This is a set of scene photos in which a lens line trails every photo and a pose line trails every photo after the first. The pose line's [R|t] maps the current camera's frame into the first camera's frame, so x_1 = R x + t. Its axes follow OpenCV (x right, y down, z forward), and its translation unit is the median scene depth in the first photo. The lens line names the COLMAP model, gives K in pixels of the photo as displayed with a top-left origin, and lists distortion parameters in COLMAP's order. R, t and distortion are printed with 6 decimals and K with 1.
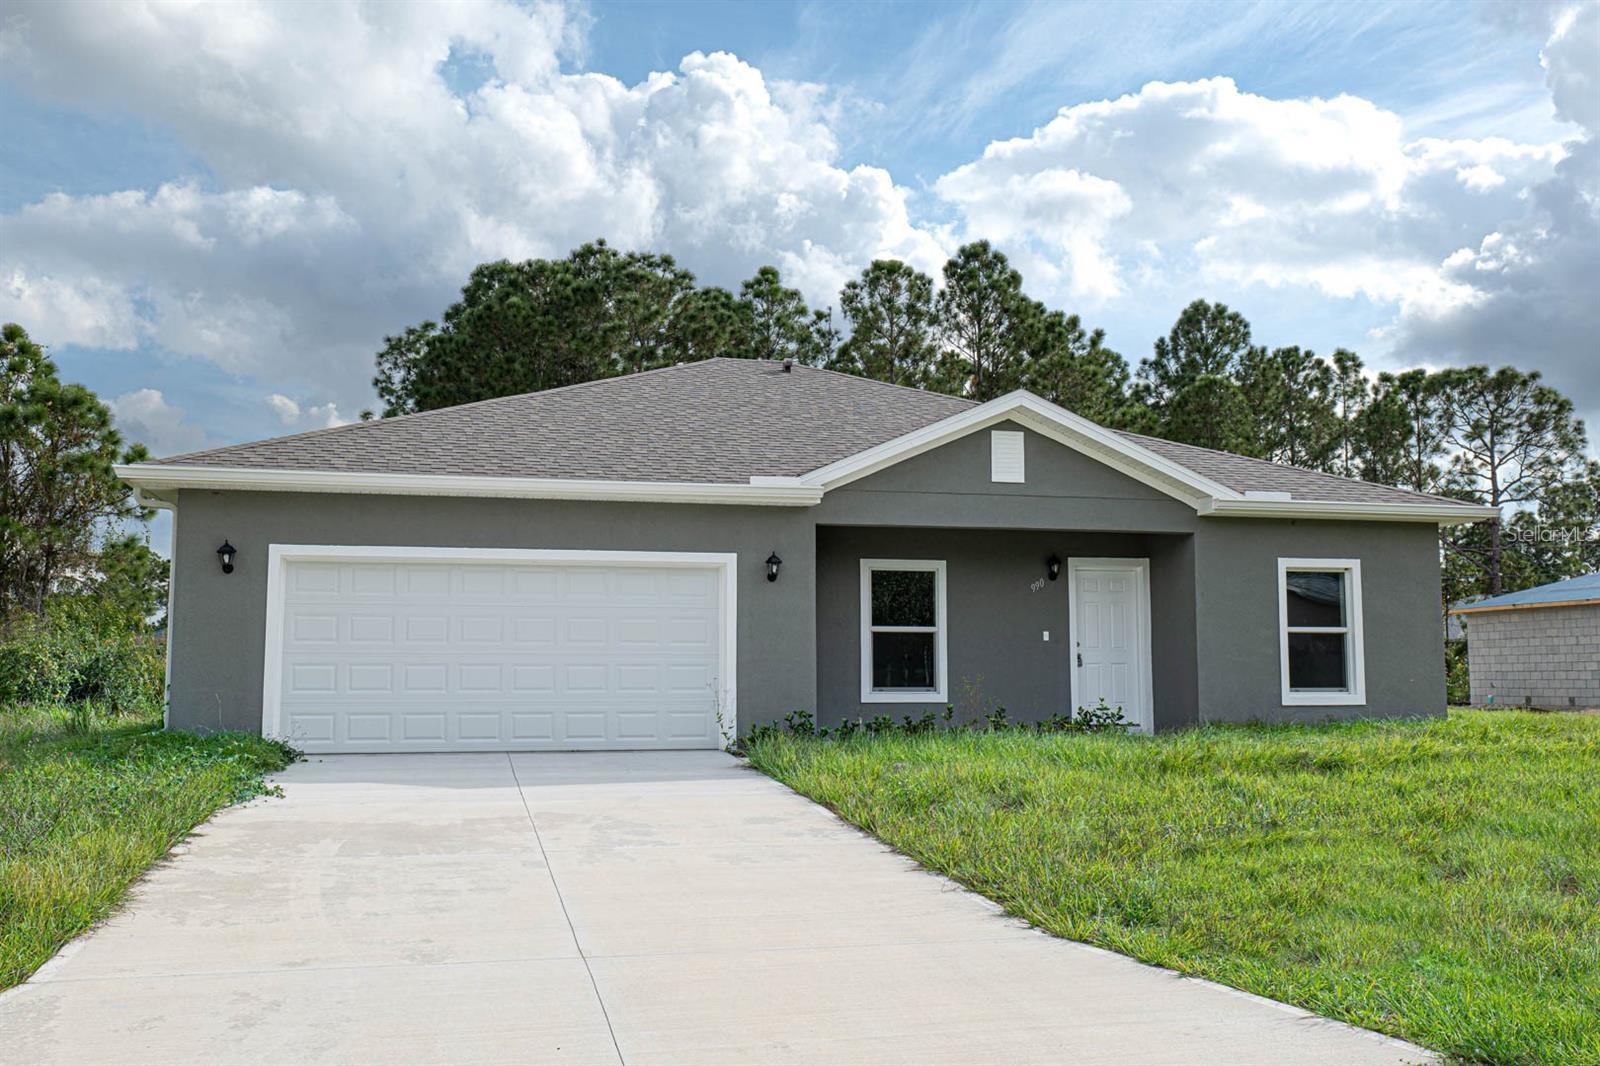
lens RADIAL K [[1434.2, 0, 823.5], [0, 1434.2, 535.6], [0, 0, 1]] dist [-0.013709, 0.011497]
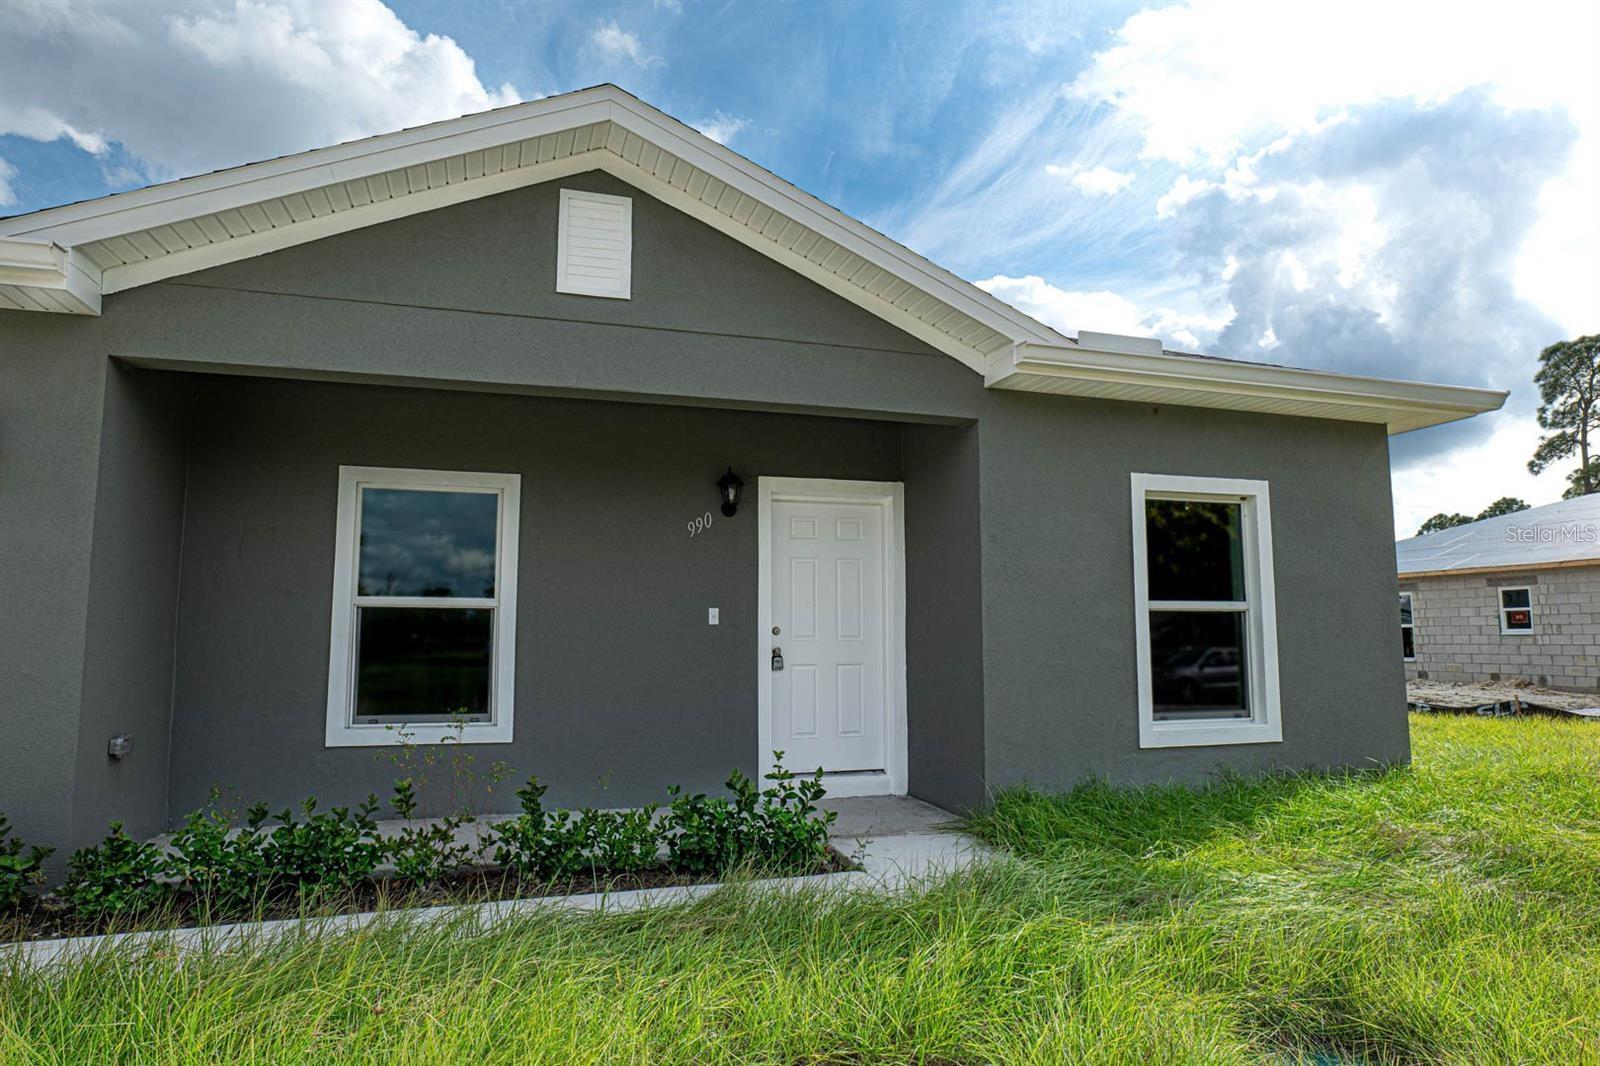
lens RADIAL K [[925.2, 0, 800.0], [0, 925.2, 533.0], [0, 0, 1]] dist [-0.034953, 0.001169]
pose [[0.998608, 0.006480, 0.052341, 0.057629], [-0.005869, 0.999913, -0.011828, 0.014287], [-0.052413, 0.011505, 0.998559, 0.218098]]
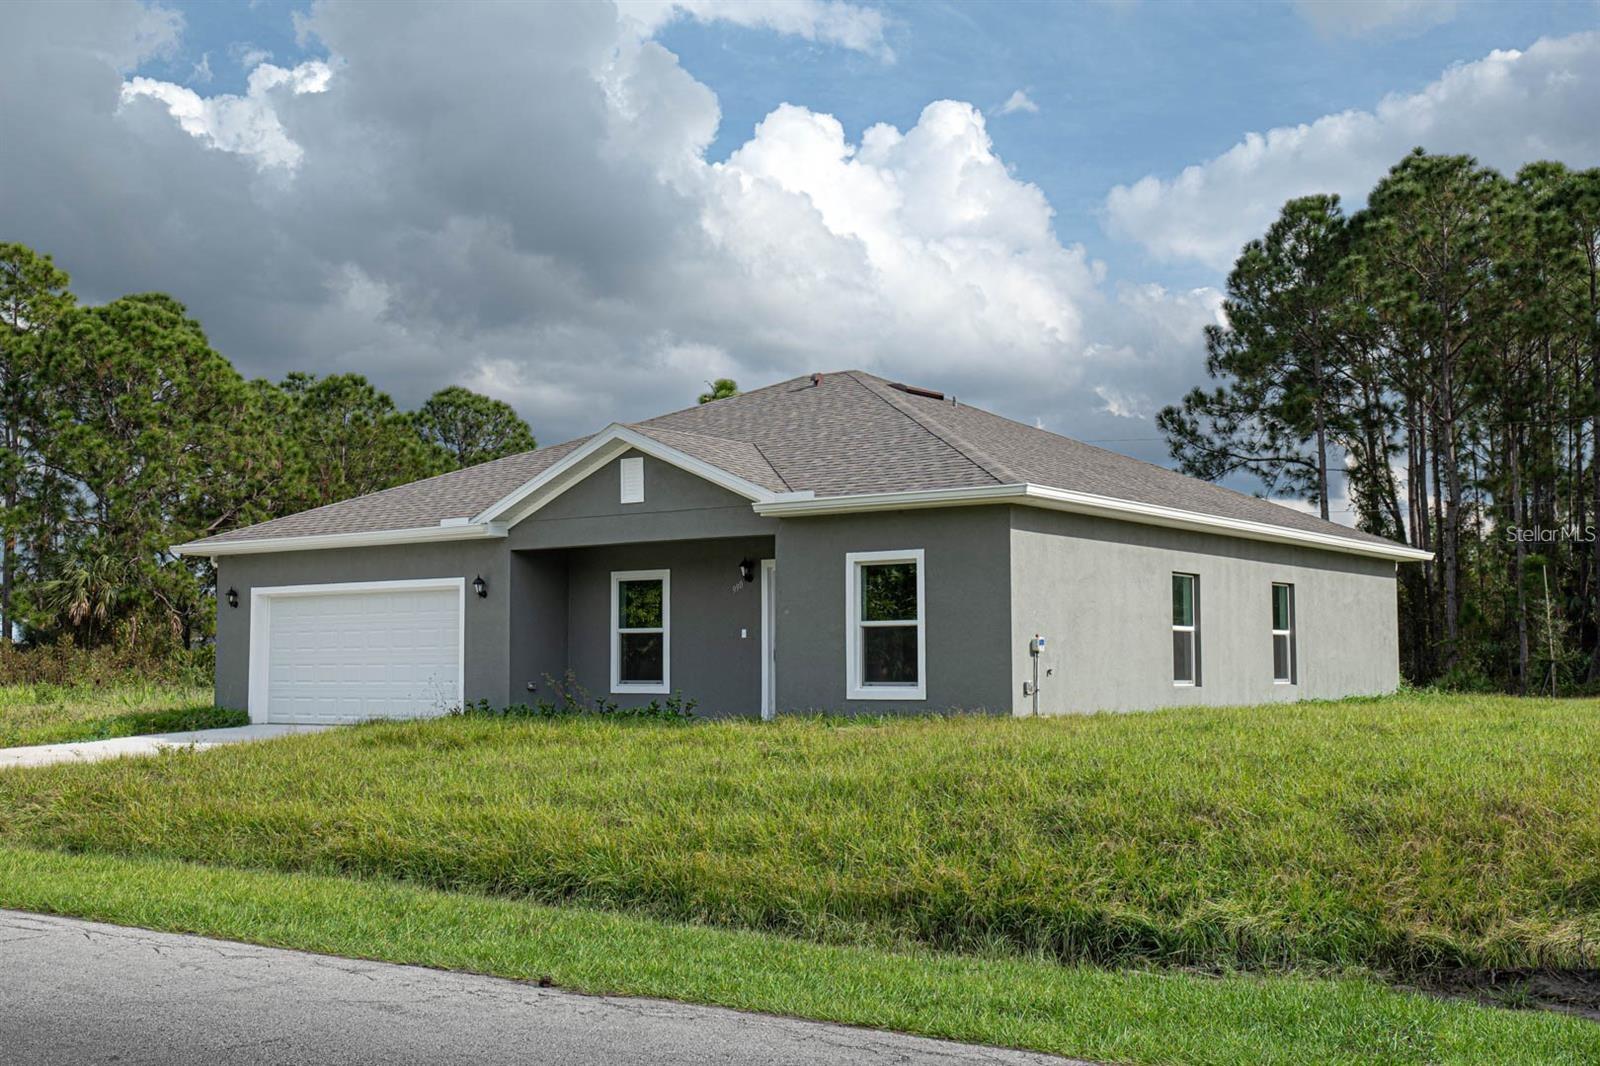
lens RADIAL K [[1865.2, 0, 800.0], [0, 1865.2, 533.0], [0, 0, 1]] dist [0.007491, 0.002048]
pose [[0.638043, -0.059087, -0.767731, 0.432174], [0.077758, 0.996899, -0.012102, 0.004908], [0.766065, -0.051976, 0.640658, 0.044423]]
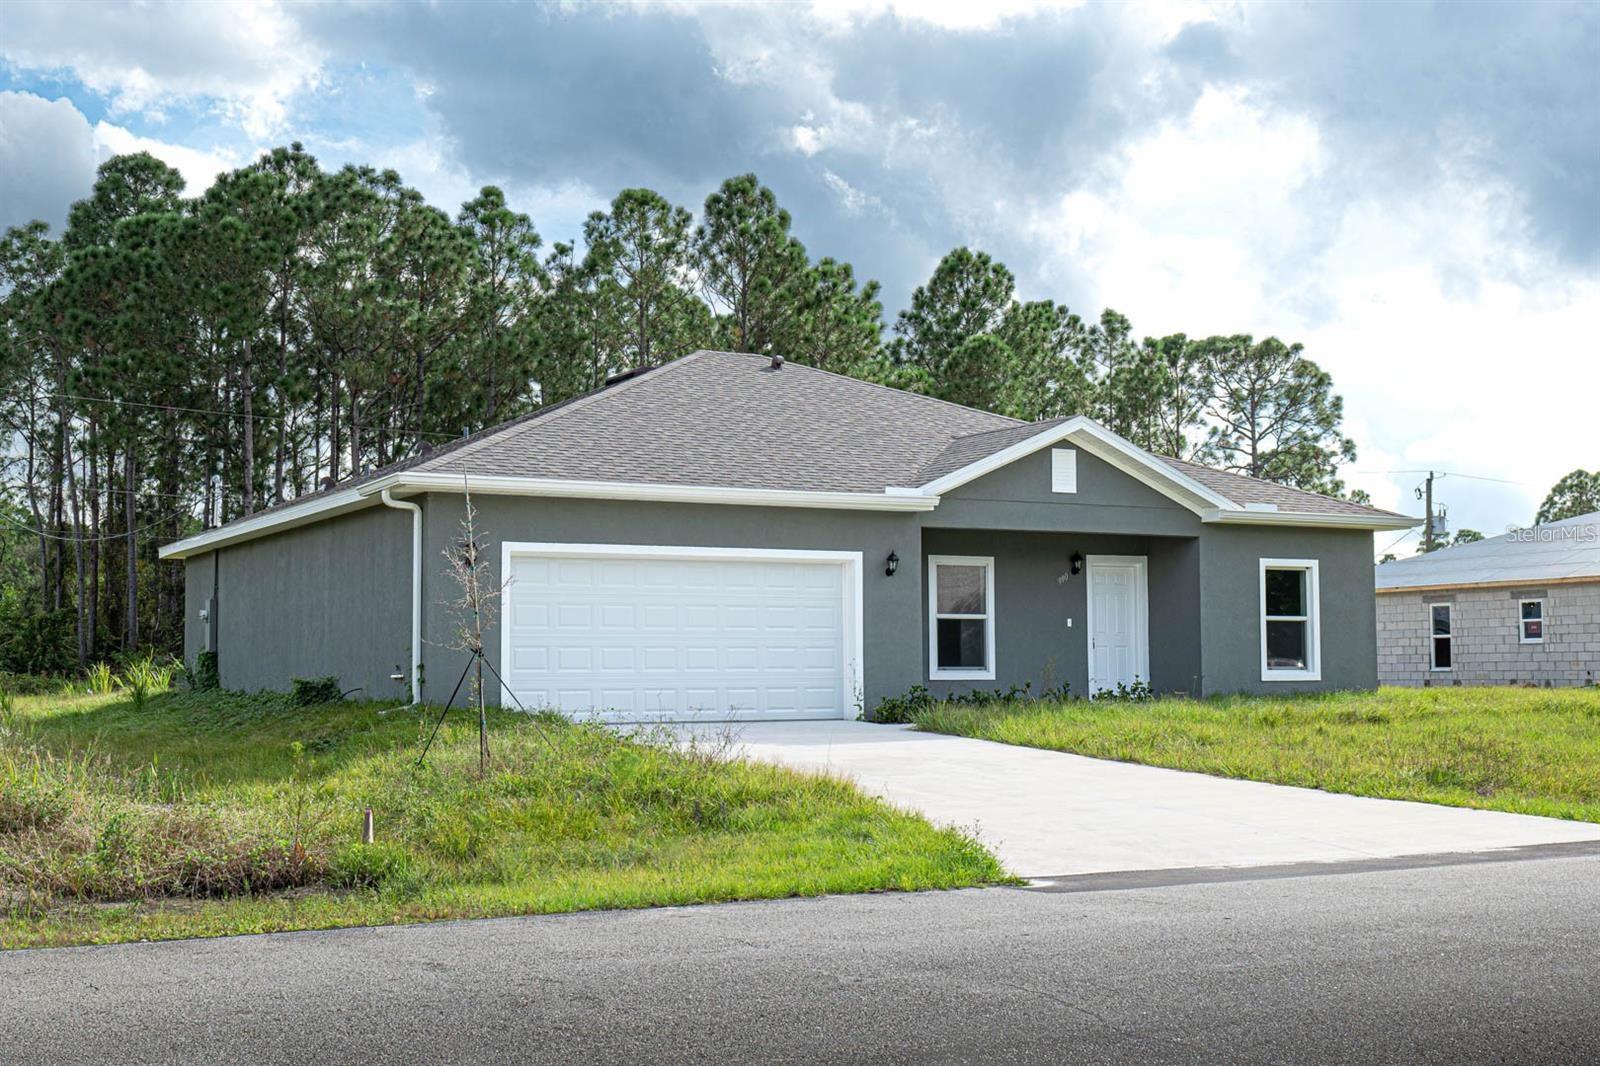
lens RADIAL K [[1853.7, 0, 795.4], [0, 1853.7, 558.5], [0, 0, 1]] dist [-0.006441, -0.029358]
pose [[0.969348, 0.010799, 0.245453, -0.145142], [-0.020398, 0.999122, 0.036601, -0.010862], [-0.244842, -0.040486, 0.968717, -0.133836]]
